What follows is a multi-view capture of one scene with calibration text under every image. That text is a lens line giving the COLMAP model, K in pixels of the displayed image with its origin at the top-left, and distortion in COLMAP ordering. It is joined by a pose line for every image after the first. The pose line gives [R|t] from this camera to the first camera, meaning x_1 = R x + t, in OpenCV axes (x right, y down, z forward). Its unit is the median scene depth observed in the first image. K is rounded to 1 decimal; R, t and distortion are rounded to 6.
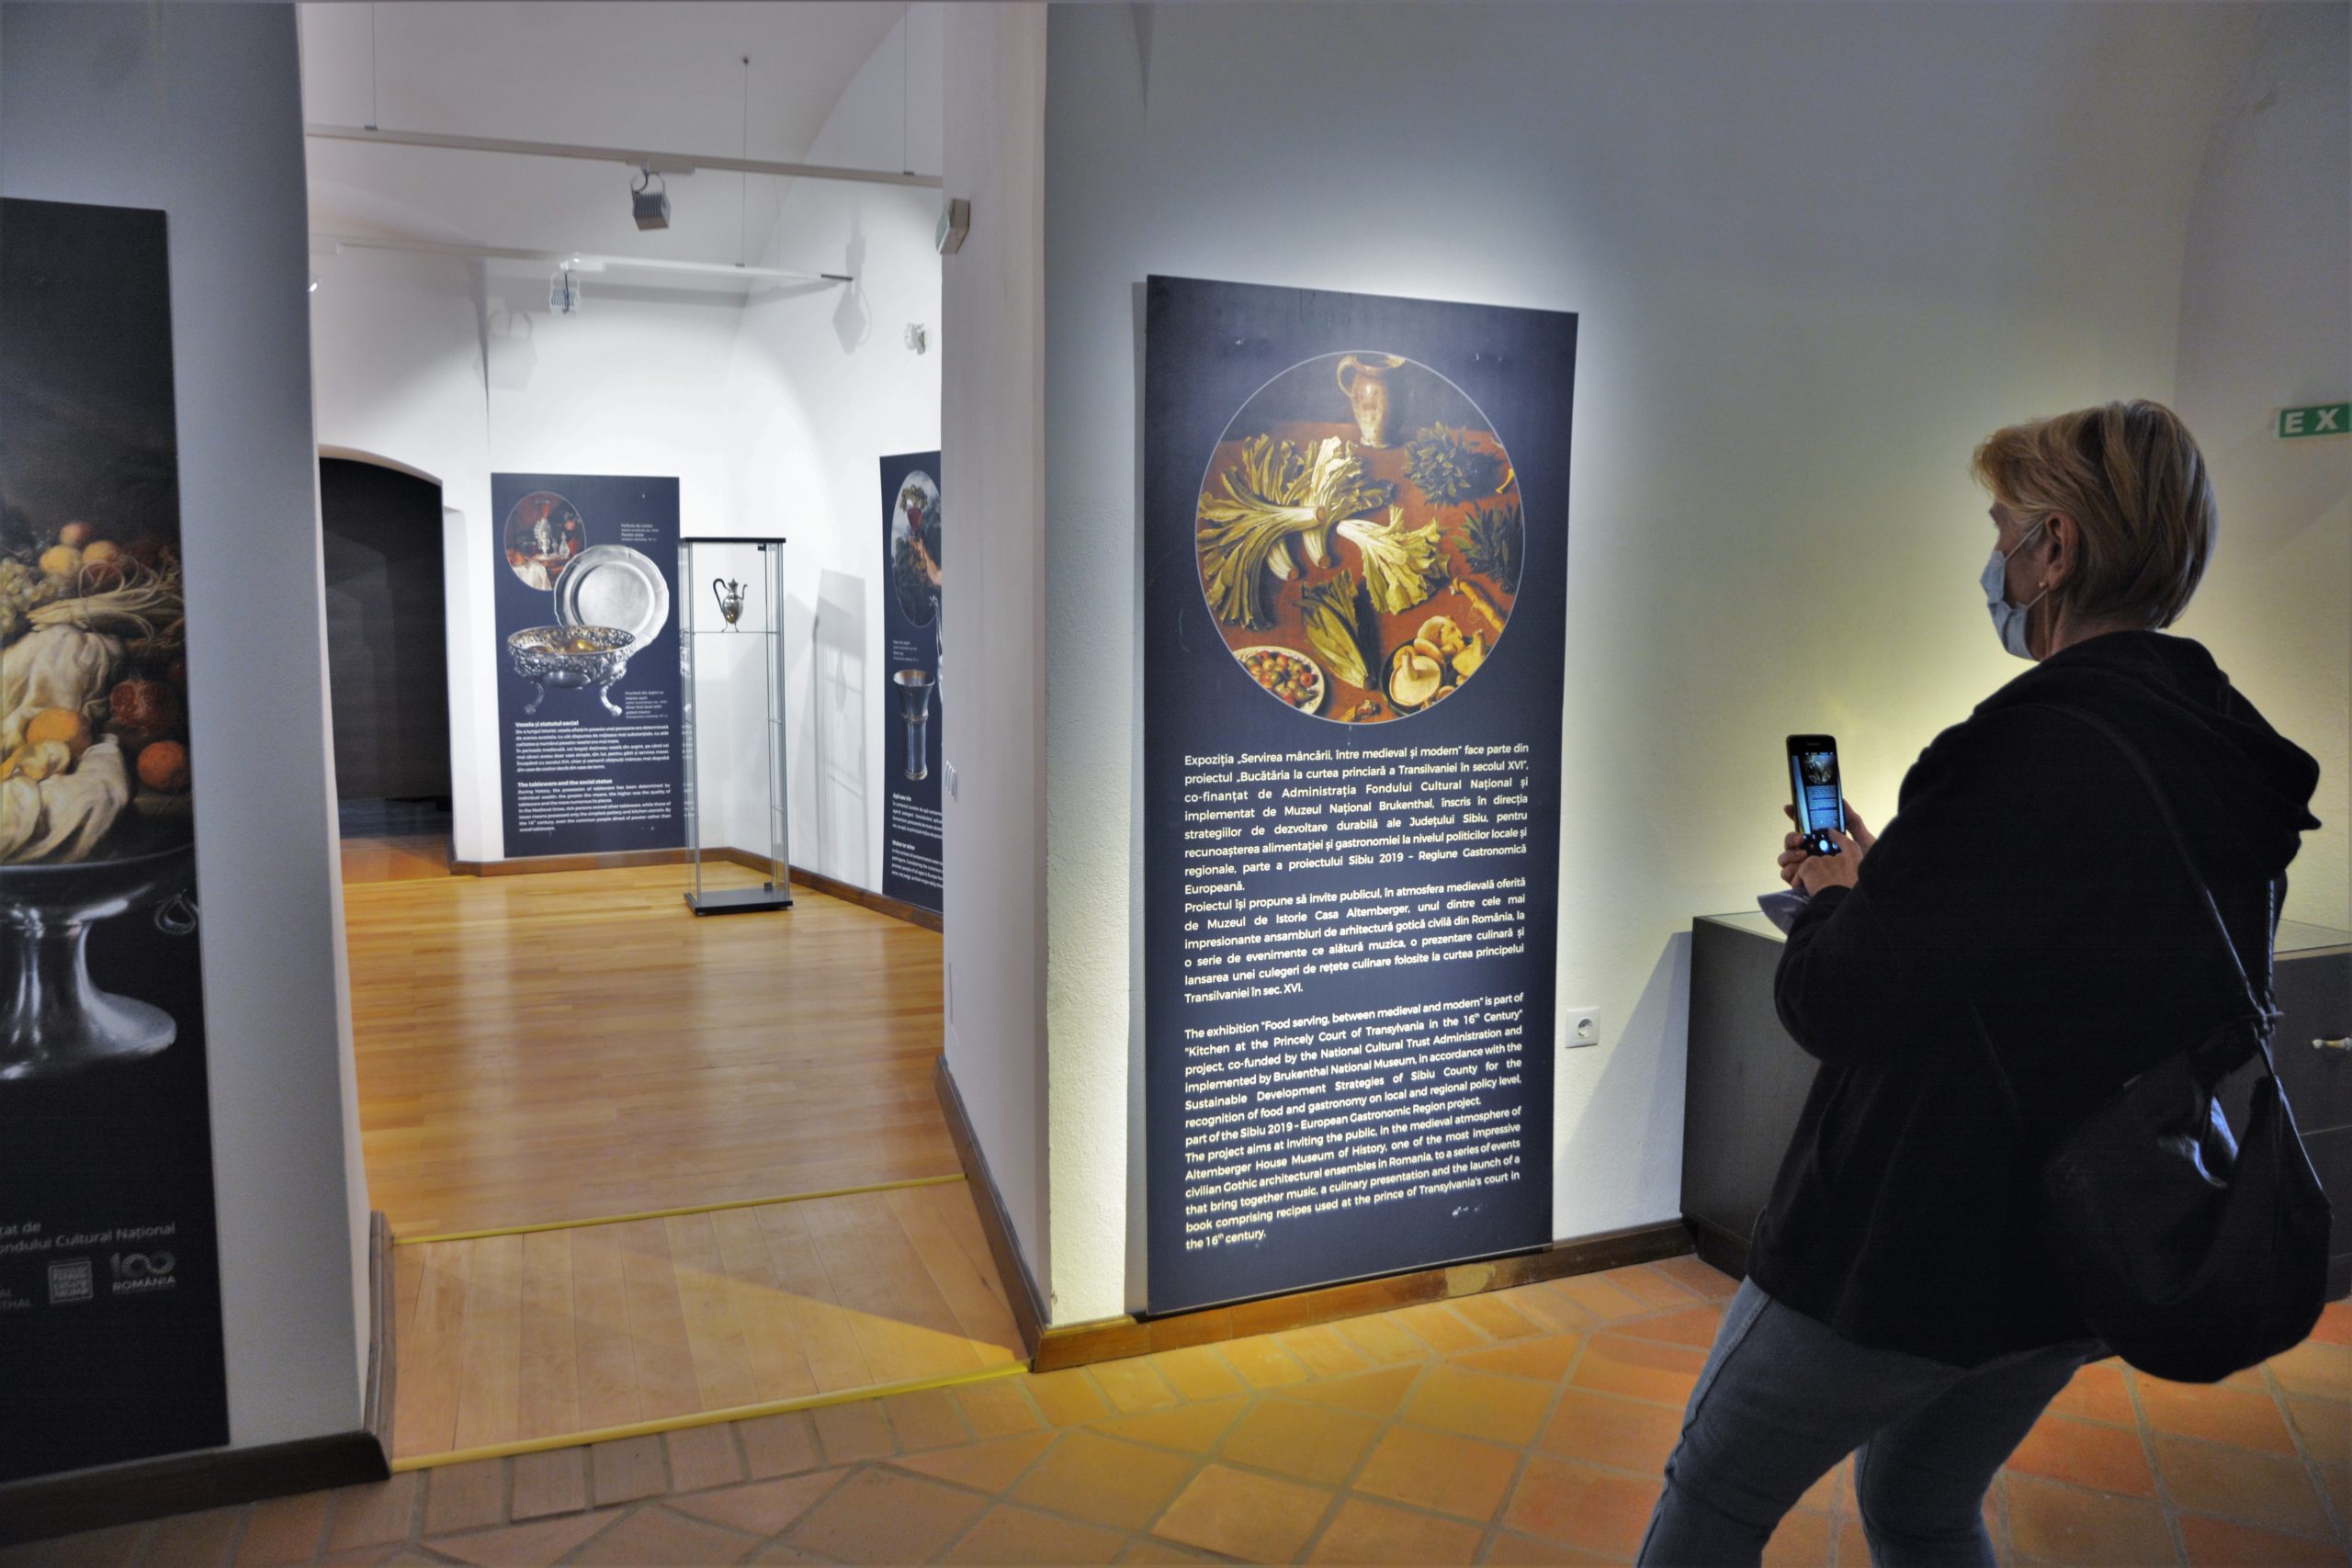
lens RADIAL K [[1603.6, 0, 1180.2], [0, 1603.6, 736.5], [0, 0, 1]] dist [-0.113066, 0.077945]
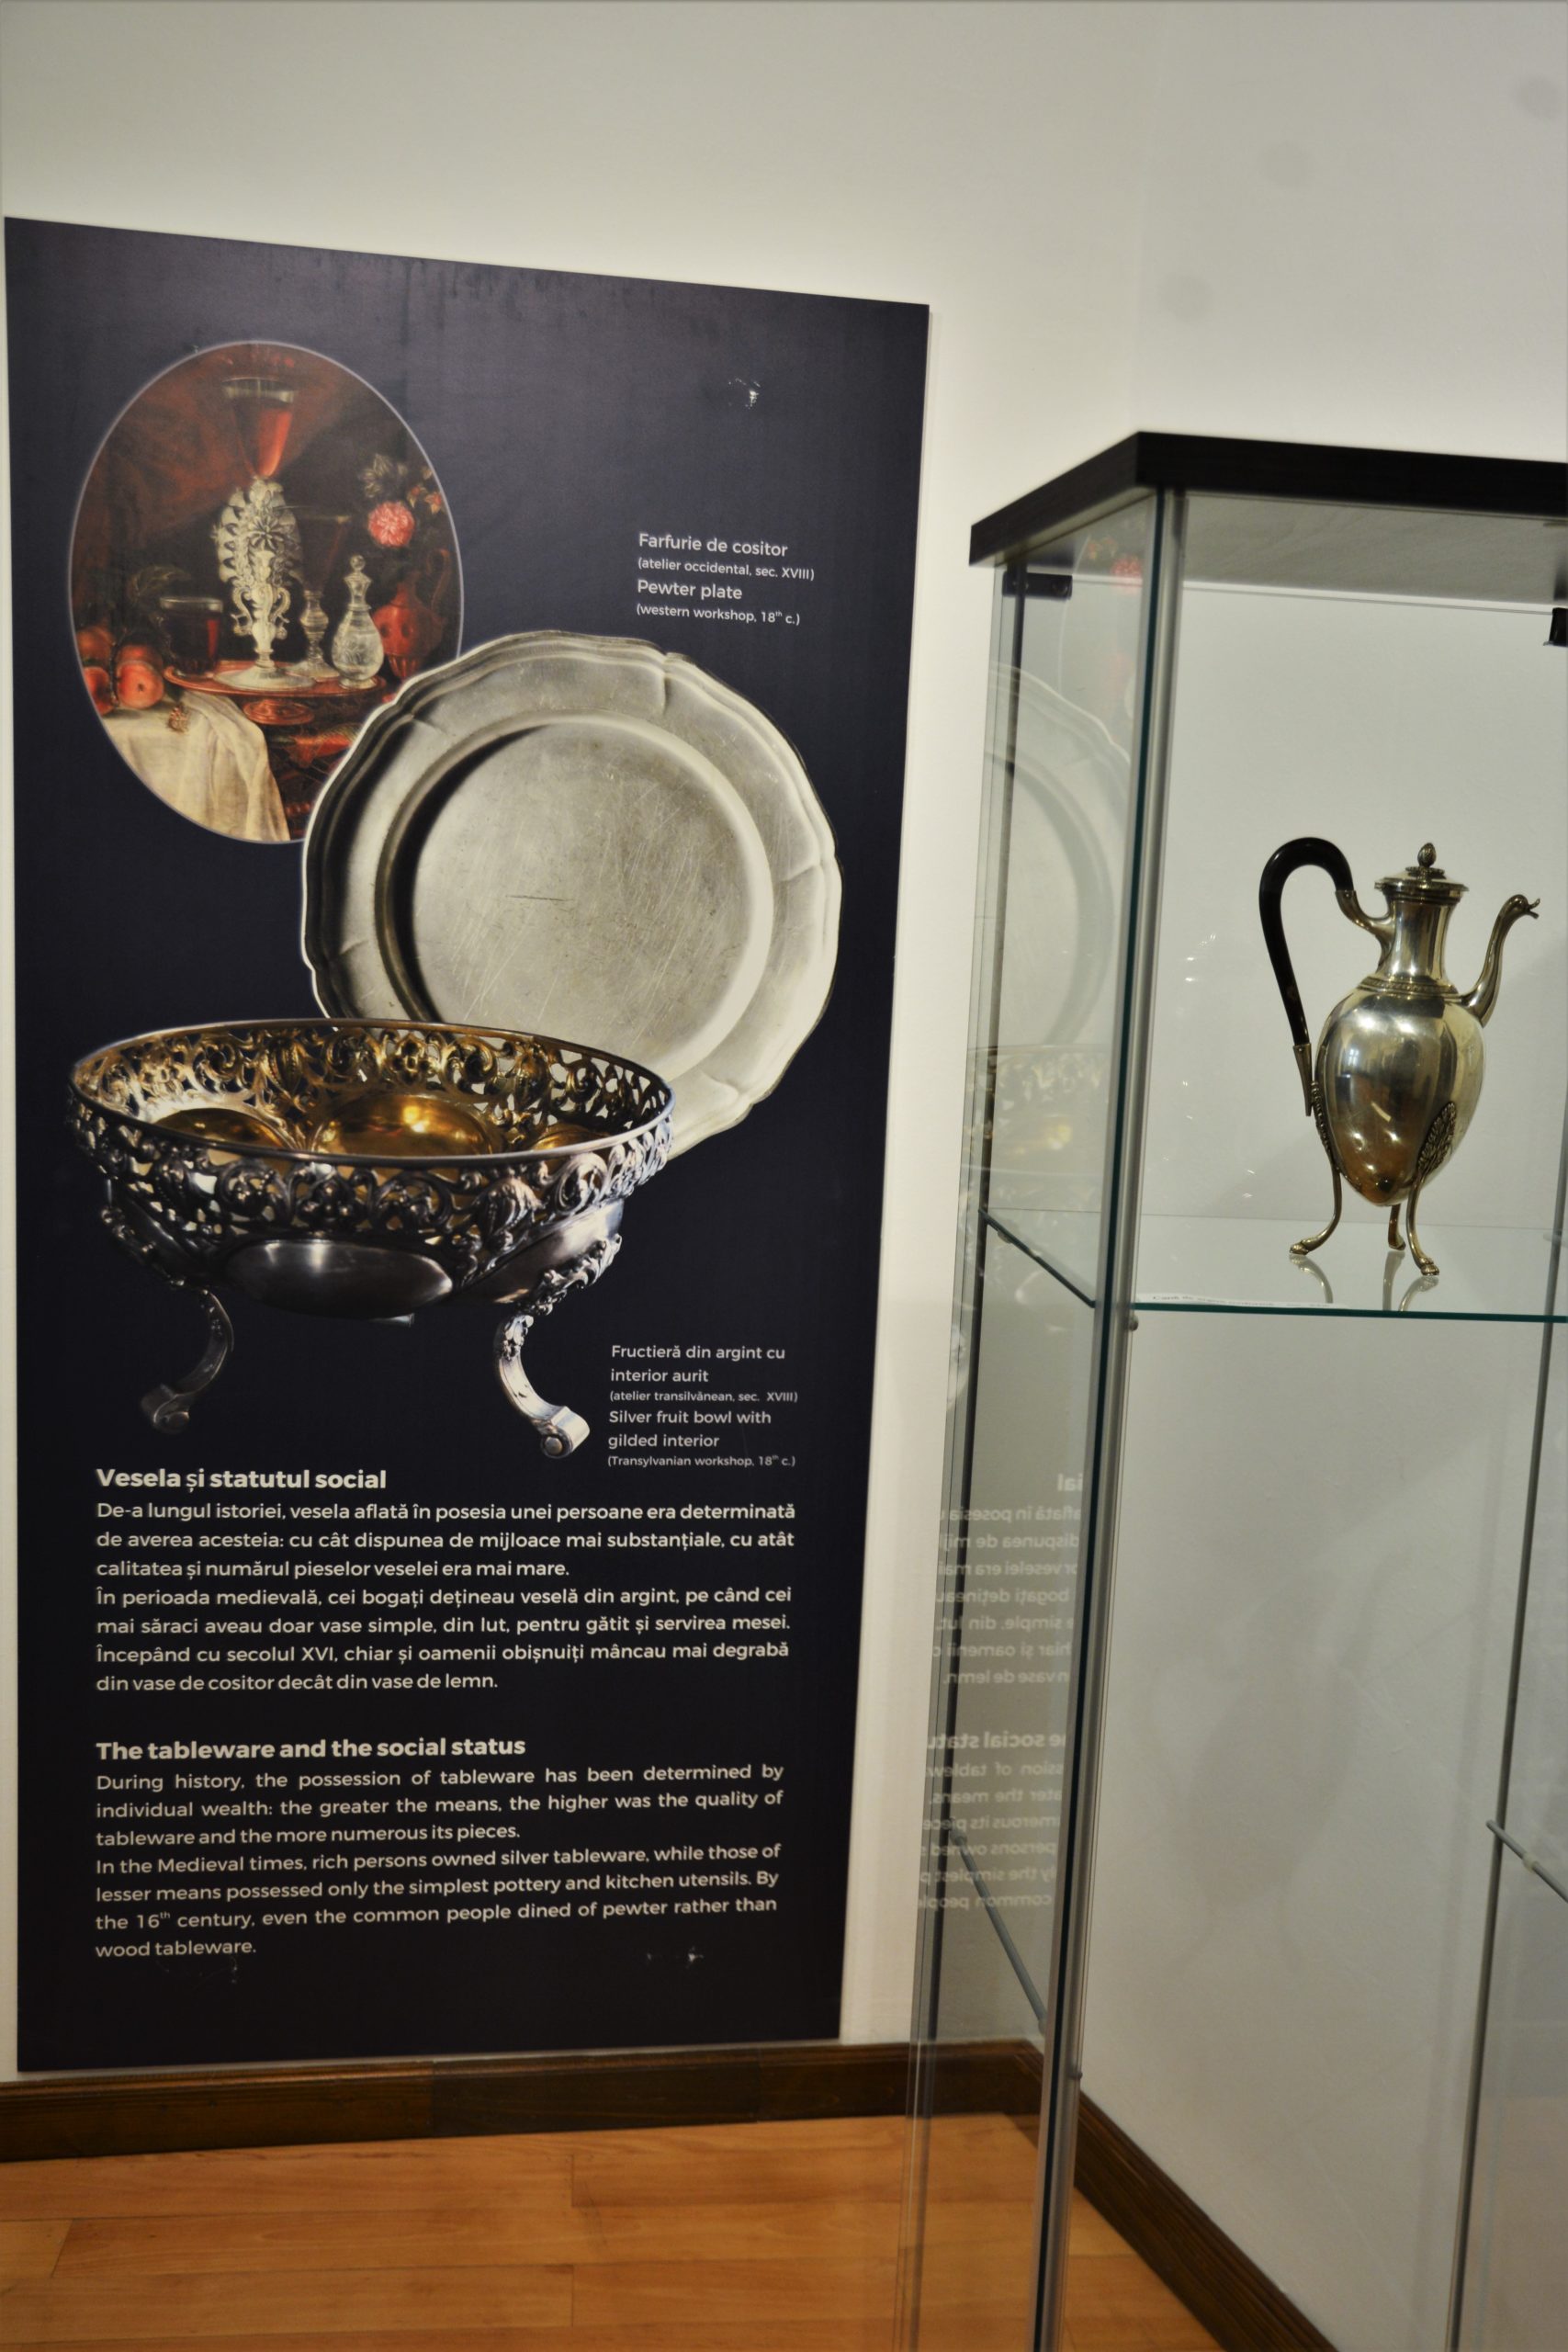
lens RADIAL K [[2286.7, 0, 822.8], [0, 2286.7, 1179.8], [0, 0, 1]] dist [0.001536, 0.167437]
pose [[0.959565, 0.084268, -0.268578, -0.621464], [-0.069173, 0.995472, 0.065196, -0.183892], [0.272856, -0.043982, 0.961049, 1.827798]]
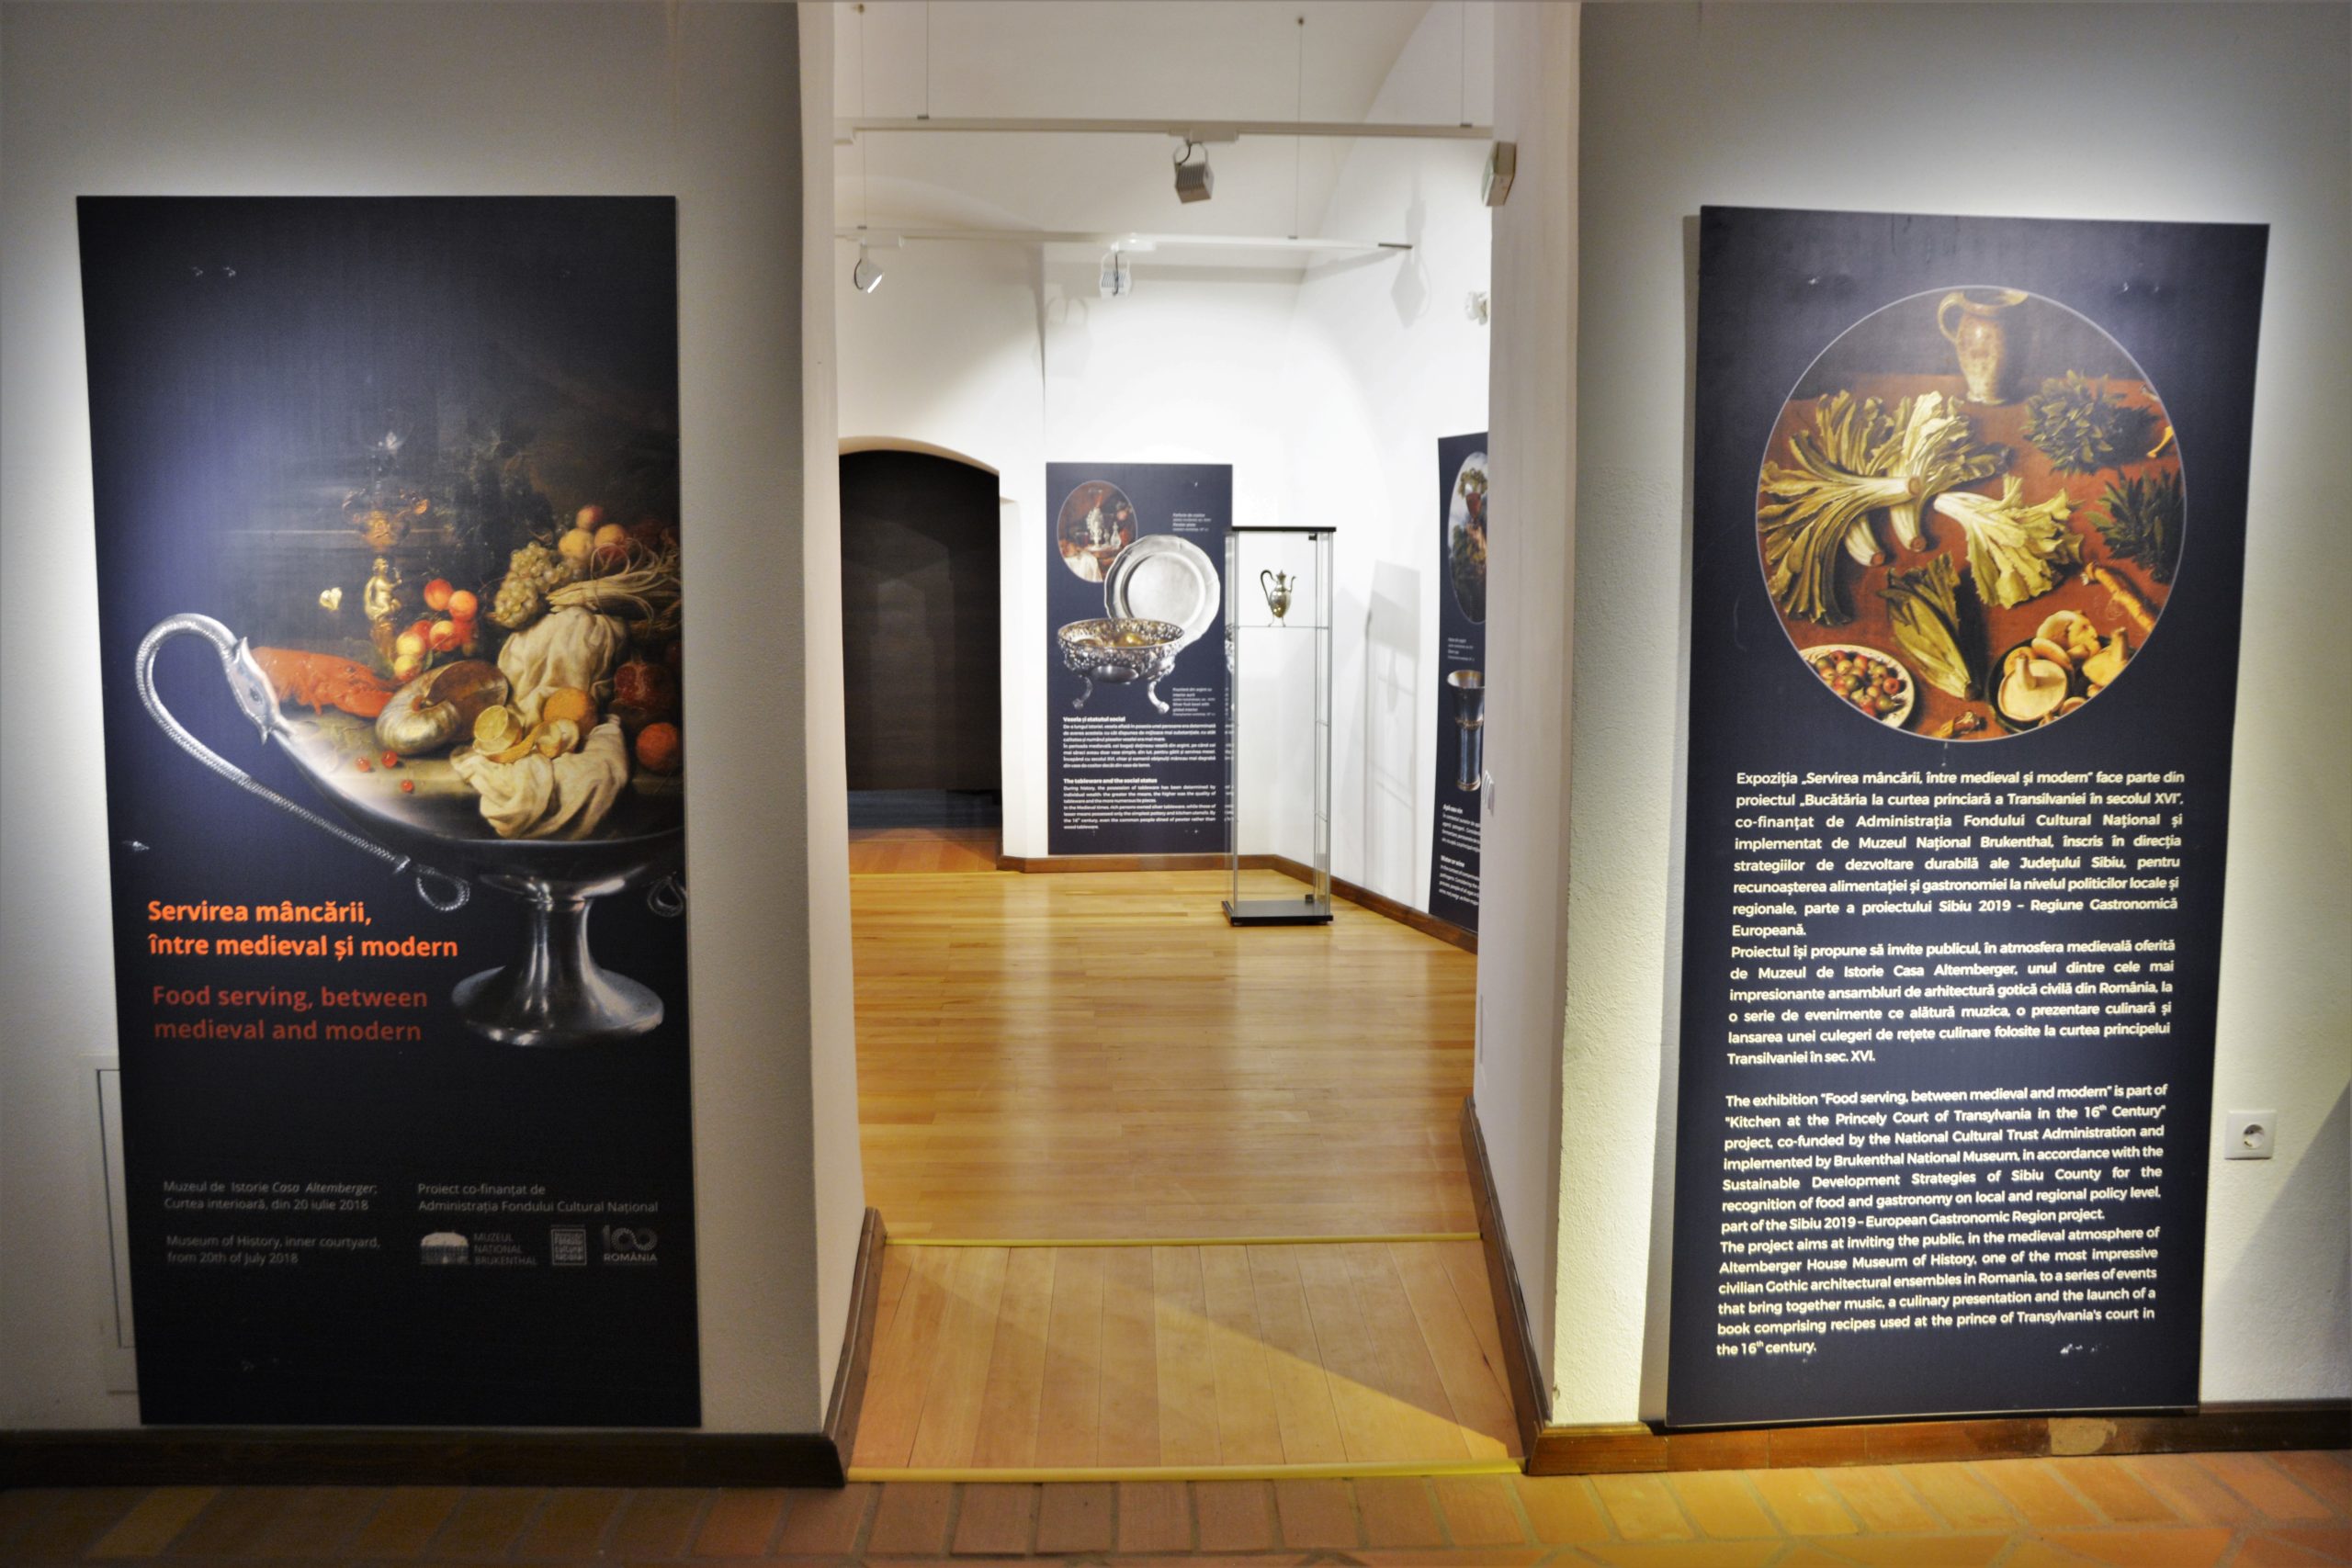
lens RADIAL K [[1716.4, 0, 1215.2], [0, 1716.4, 736.3], [0, 0, 1]] dist [-0.115631, 0.085148]
pose [[0.945771, 0.027692, -0.323651, 0.030124], [-0.029274, 0.999571, -0.000021, 0.000904], [0.323512, 0.009495, 0.946176, 0.058082]]
